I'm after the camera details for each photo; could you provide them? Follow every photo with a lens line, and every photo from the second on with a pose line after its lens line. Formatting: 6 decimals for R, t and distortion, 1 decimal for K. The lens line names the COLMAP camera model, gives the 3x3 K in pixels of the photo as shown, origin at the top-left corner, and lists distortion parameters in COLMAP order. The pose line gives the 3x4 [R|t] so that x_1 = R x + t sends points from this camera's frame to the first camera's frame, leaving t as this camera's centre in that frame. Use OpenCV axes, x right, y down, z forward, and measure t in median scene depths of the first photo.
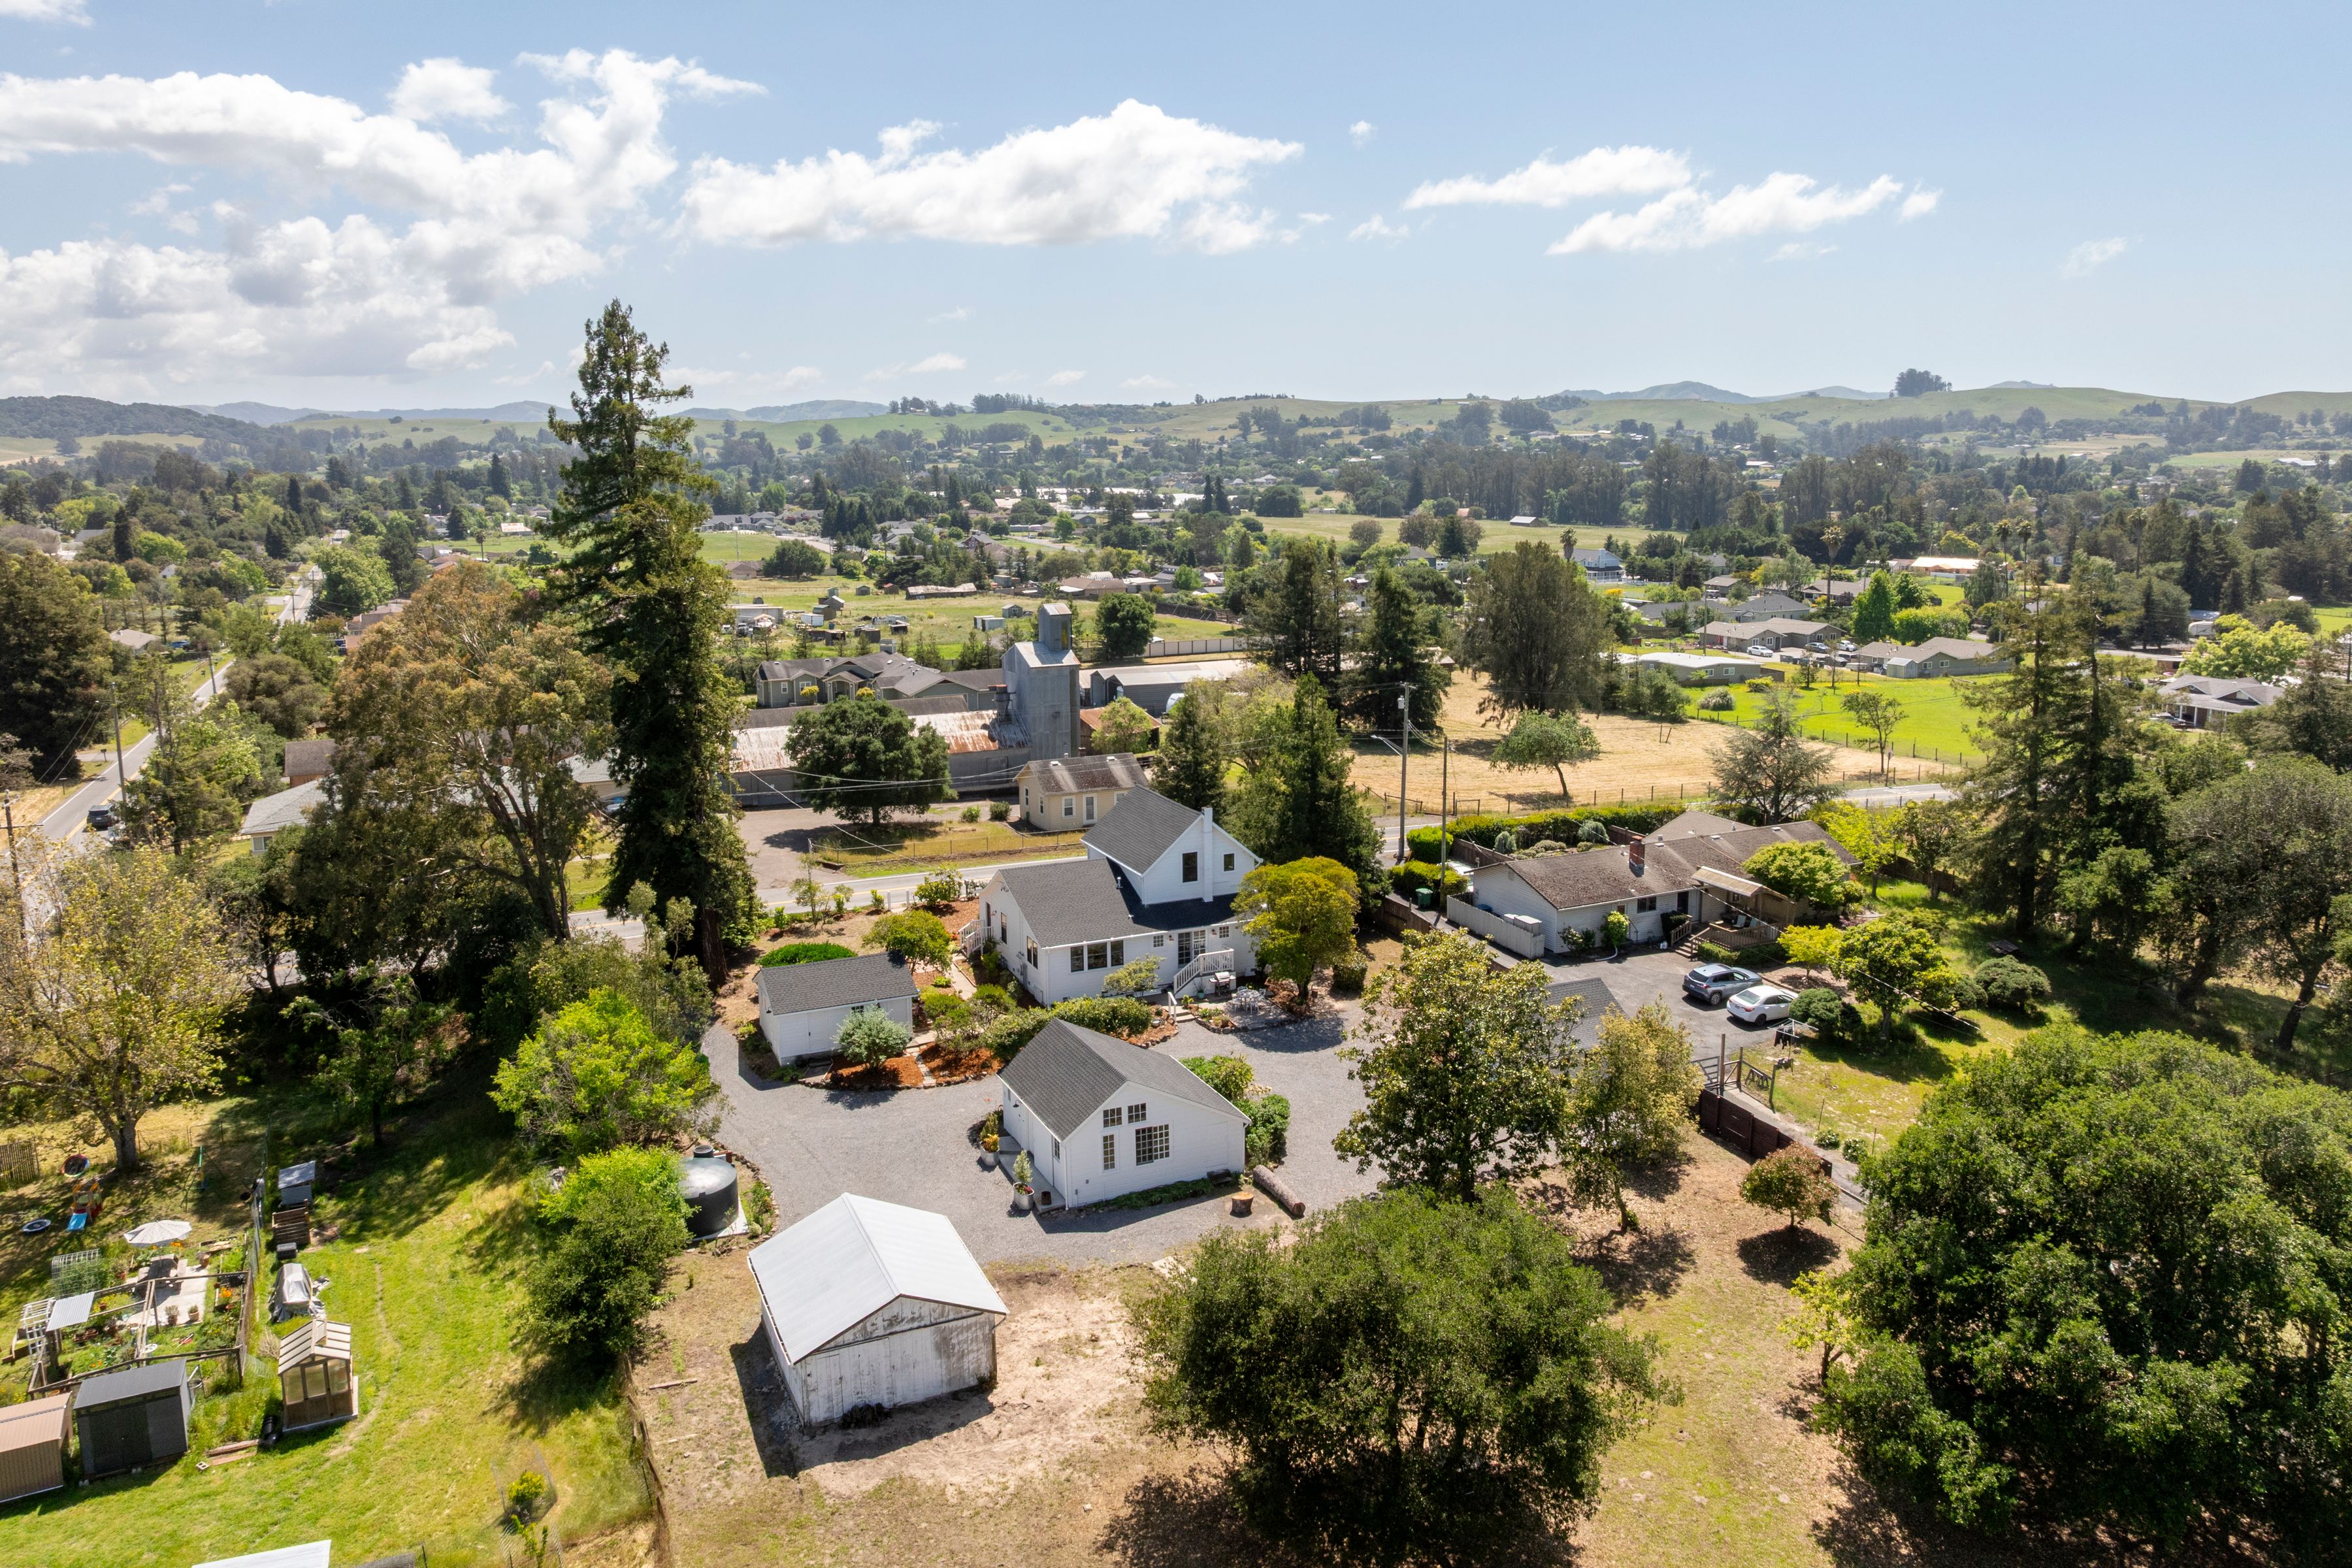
lens RADIAL K [[1657.8, 0, 1172.1], [0, 1657.8, 715.2], [0, 0, 1]] dist [-0.038215, 0.002623]
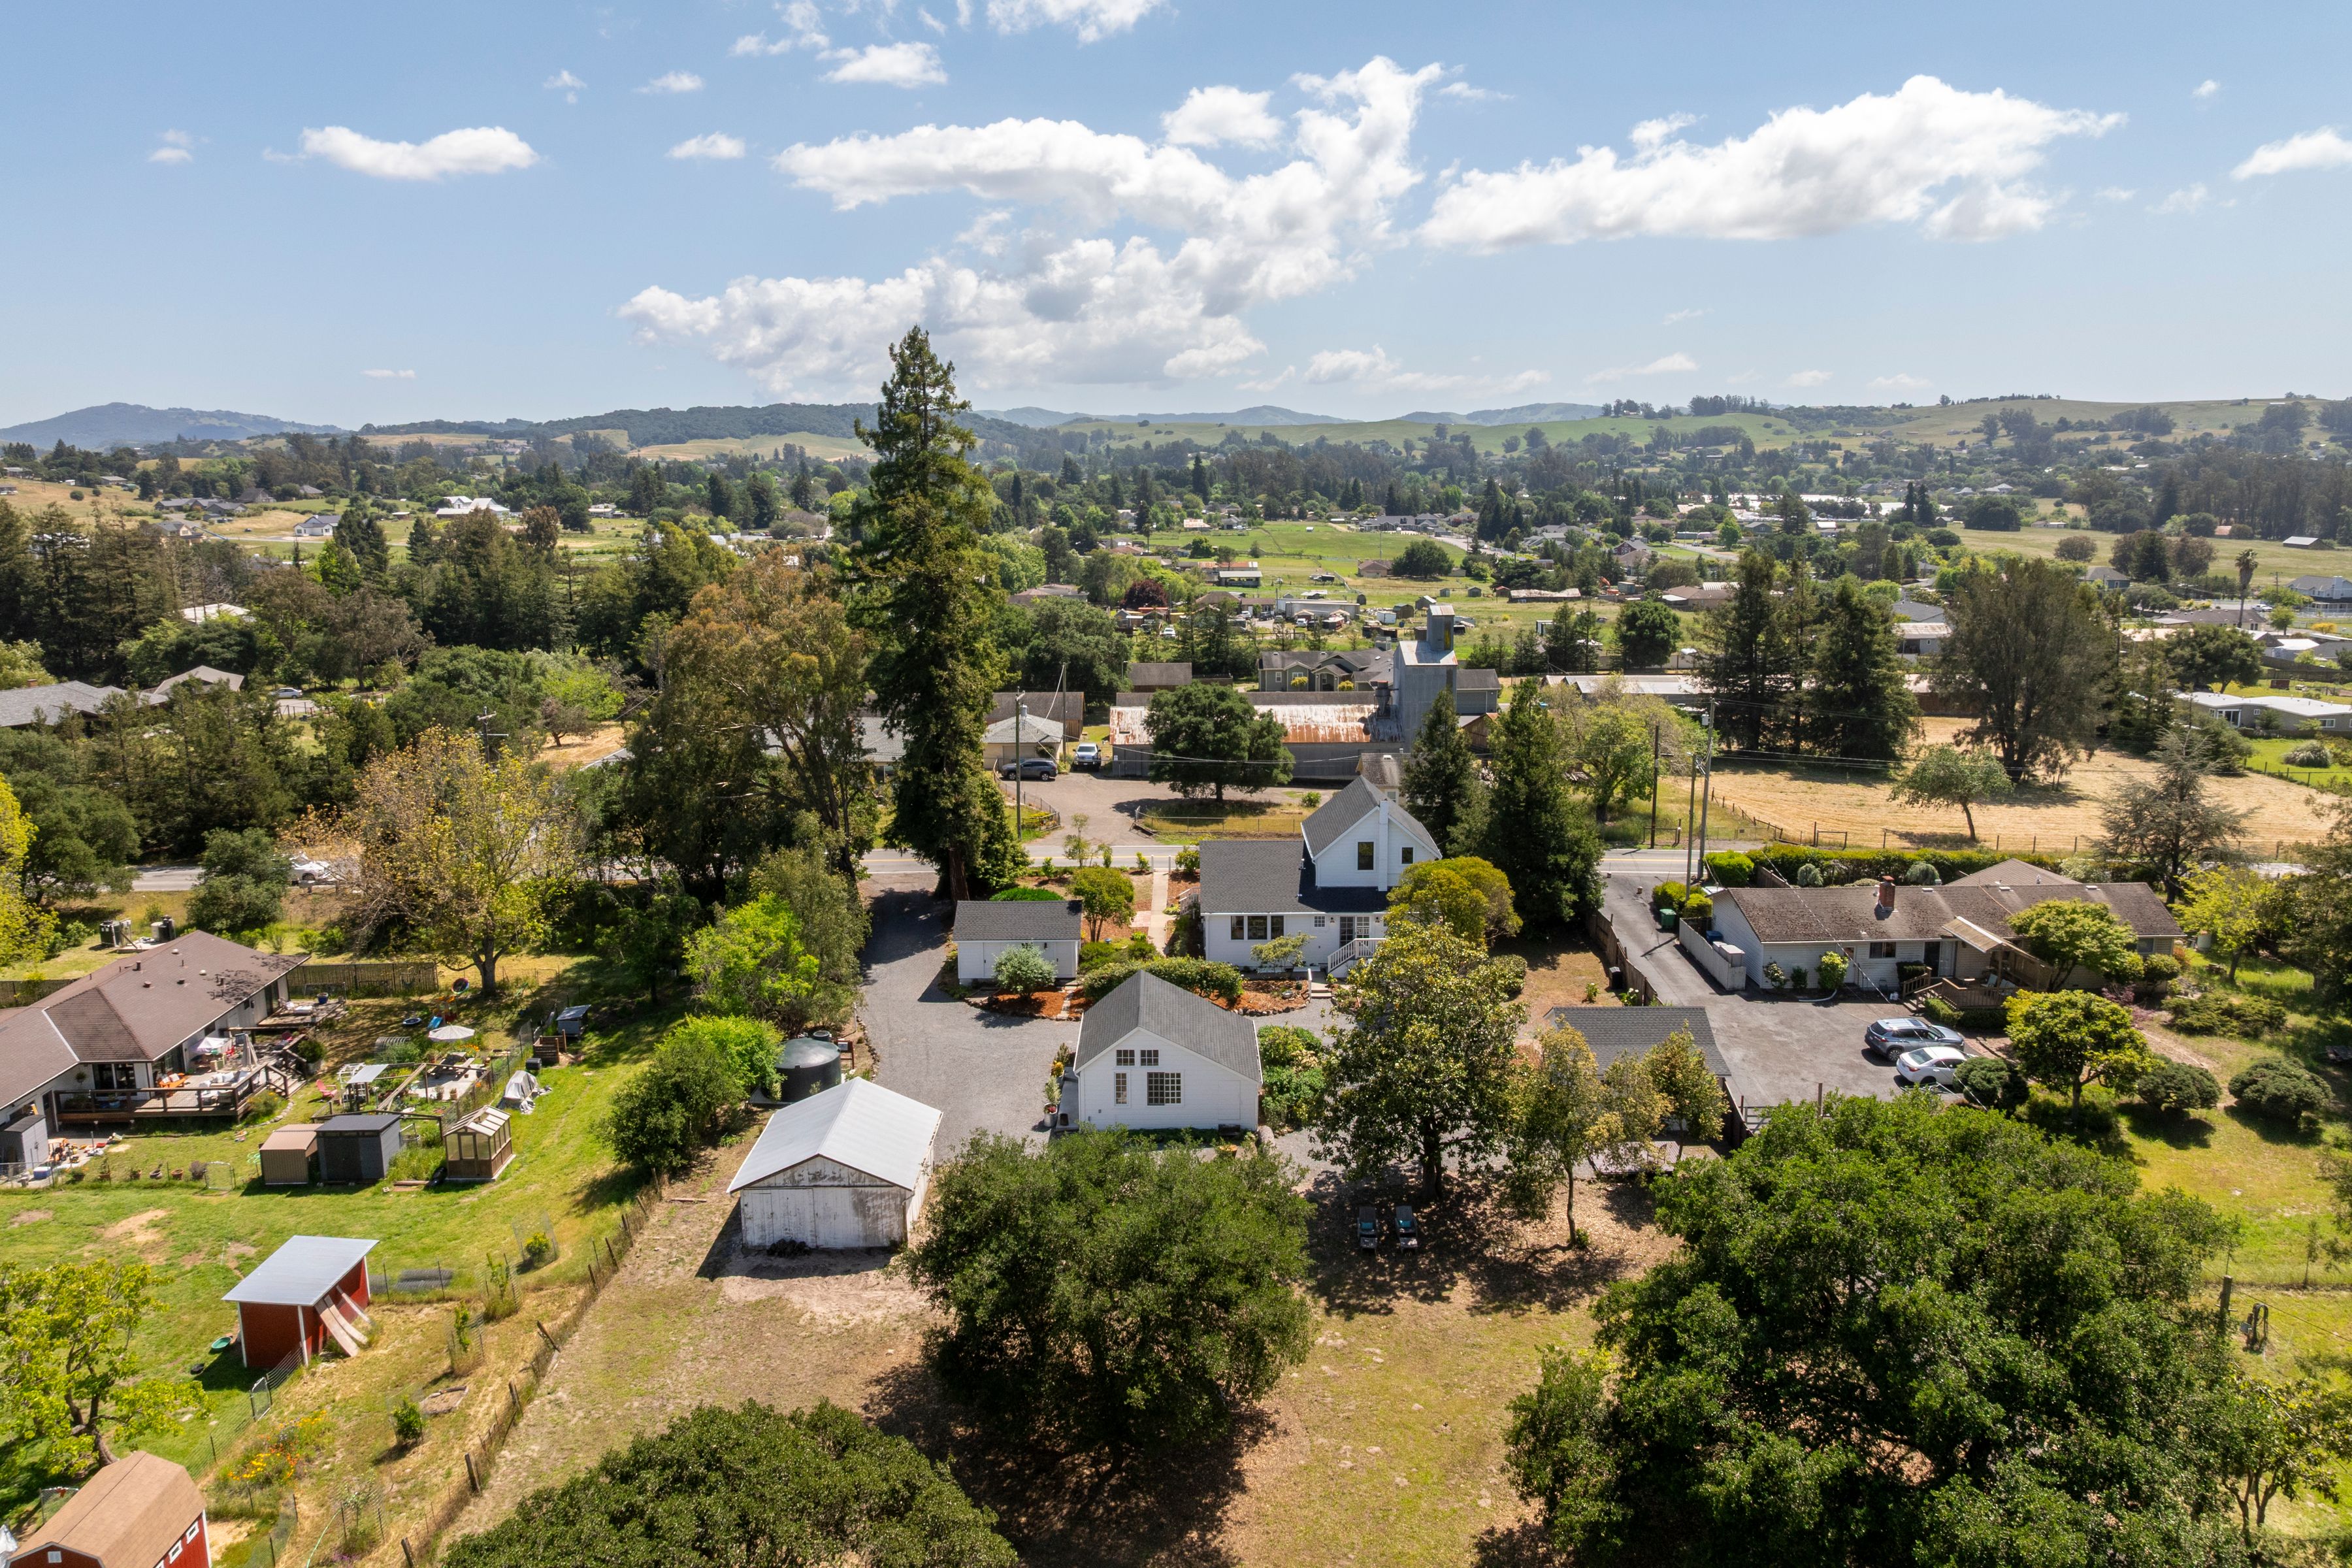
lens RADIAL K [[1649.9, 0, 1174.6], [0, 1649.9, 745.2], [0, 0, 1]] dist [-0.033580, -0.004882]
pose [[0.911307, 0.073176, -0.405173, 0.237442], [-0.066408, 0.997318, 0.030759, -0.001418], [0.406338, -0.001124, 0.913722, 0.001306]]
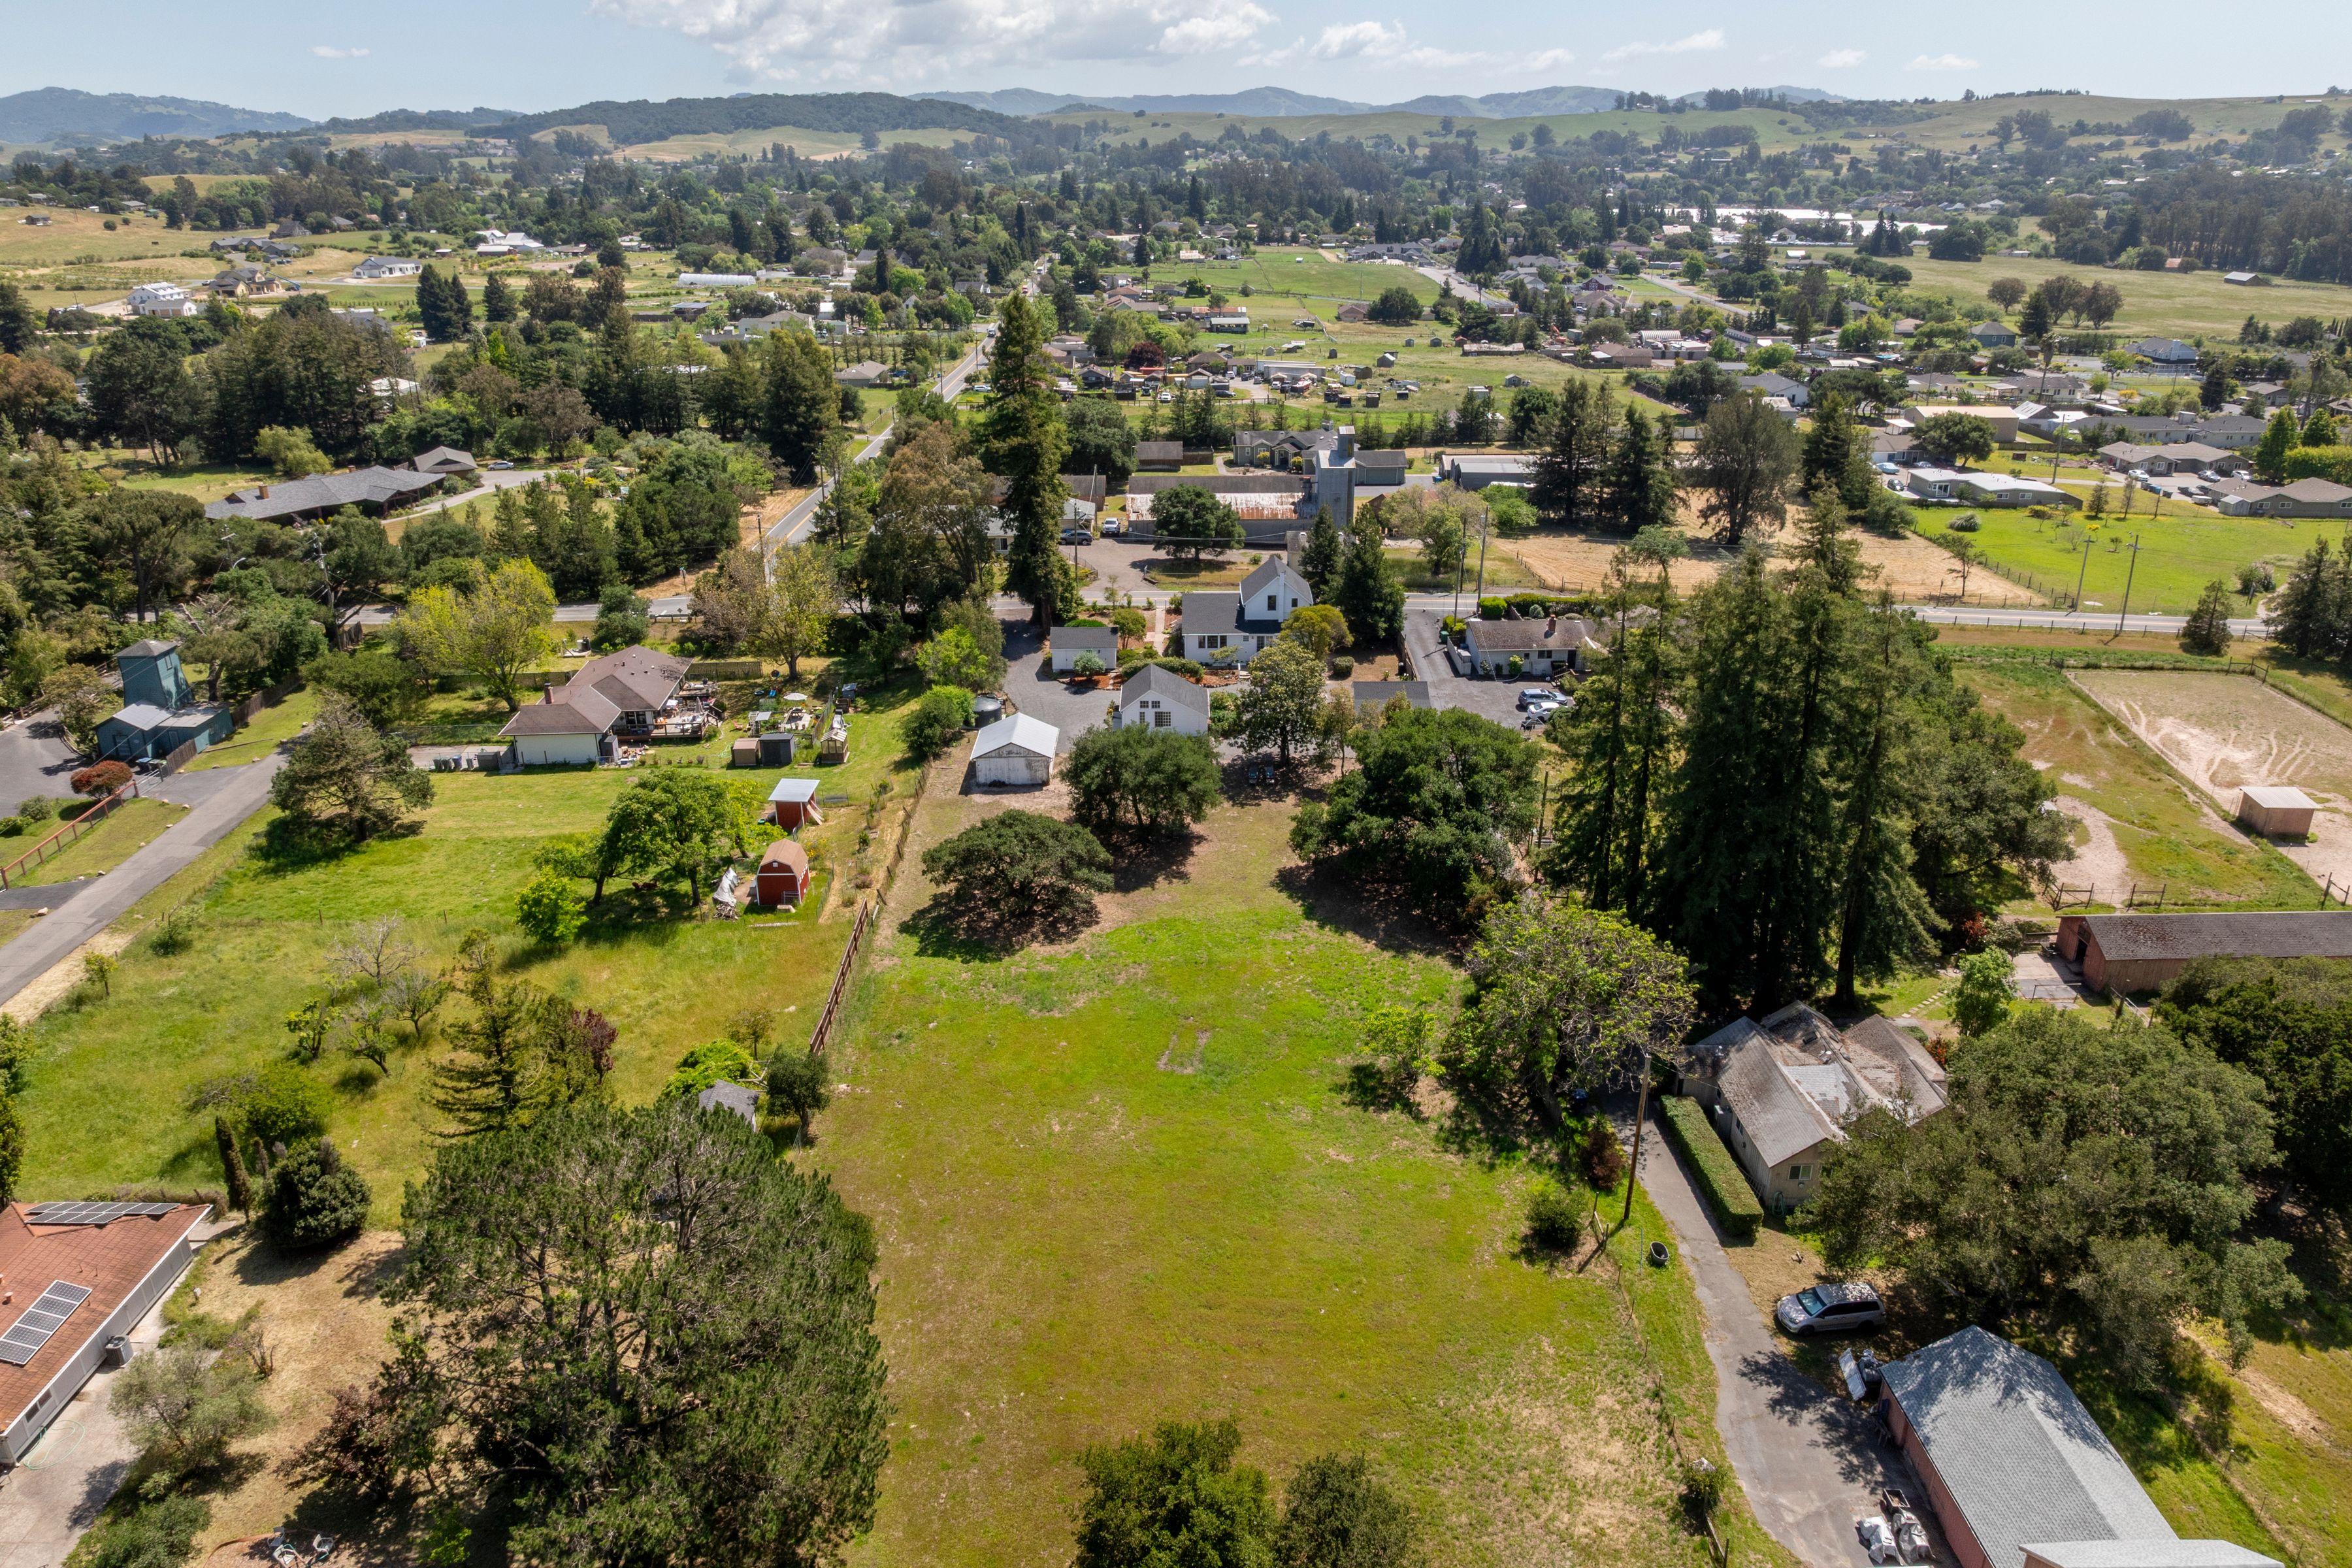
lens RADIAL K [[1662.9, 0, 1176.0], [0, 1662.9, 784.0], [0, 0, 1]] dist [-0.051170, 0.019538]
pose [[0.912231, 0.152069, -0.380407, 0.506324], [-0.066980, 0.971423, 0.227709, -0.101921], [0.404164, -0.182243, 0.896348, -0.610043]]
